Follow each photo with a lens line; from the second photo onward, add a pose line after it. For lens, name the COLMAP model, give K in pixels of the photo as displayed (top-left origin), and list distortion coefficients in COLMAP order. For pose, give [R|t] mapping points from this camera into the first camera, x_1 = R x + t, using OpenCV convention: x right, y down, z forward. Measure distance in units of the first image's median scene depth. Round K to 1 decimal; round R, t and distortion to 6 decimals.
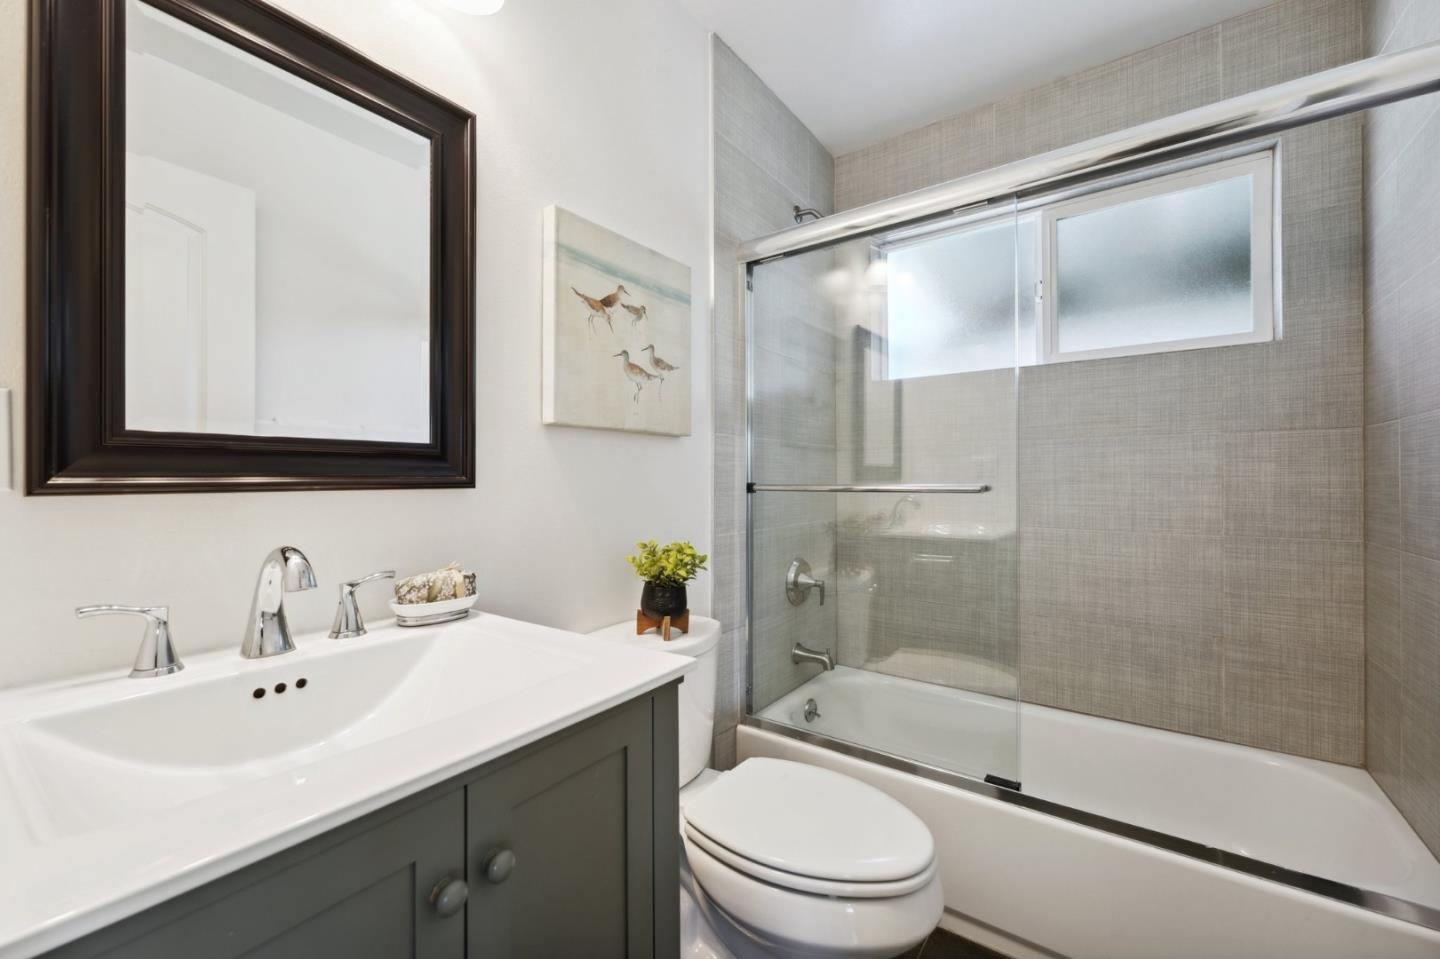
lens RADIAL K [[588.5, 0, 717.9], [0, 588.5, 472.7], [0, 0, 1]] dist [0.000294, 0.000006]
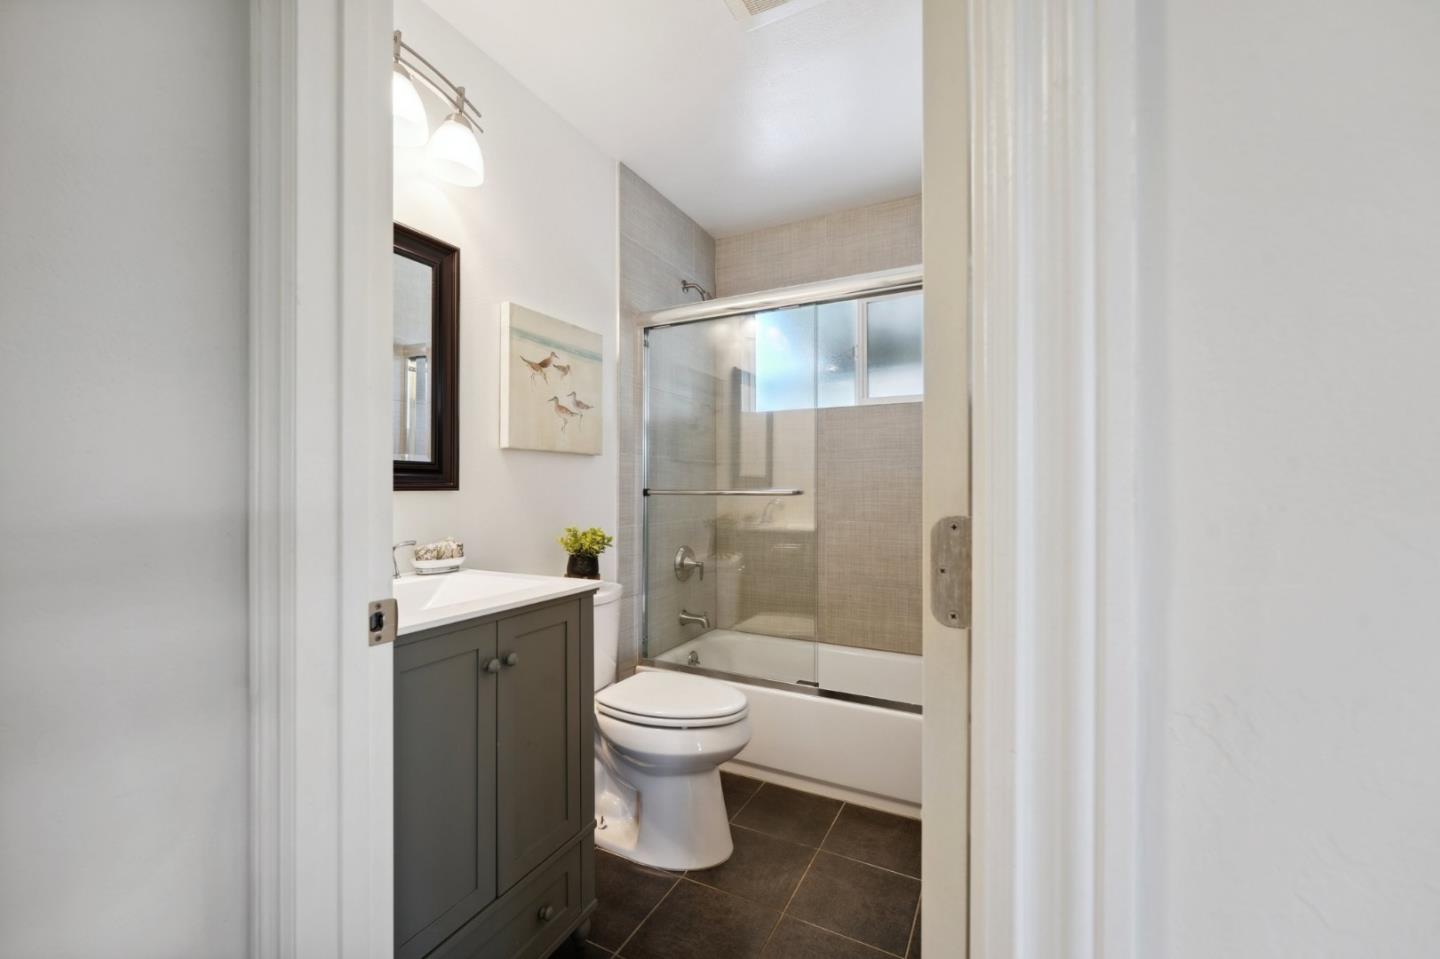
lens RADIAL K [[587.7, 0, 717.4], [0, 587.7, 485.4], [0, 0, 1]] dist [-0.000690, -0.000049]
pose [[0.989496, 0.003059, 0.144528, 0.023524], [-0.003955, 0.999975, 0.005916, 0.000607], [-0.144506, -0.006425, 0.989483, -0.413587]]
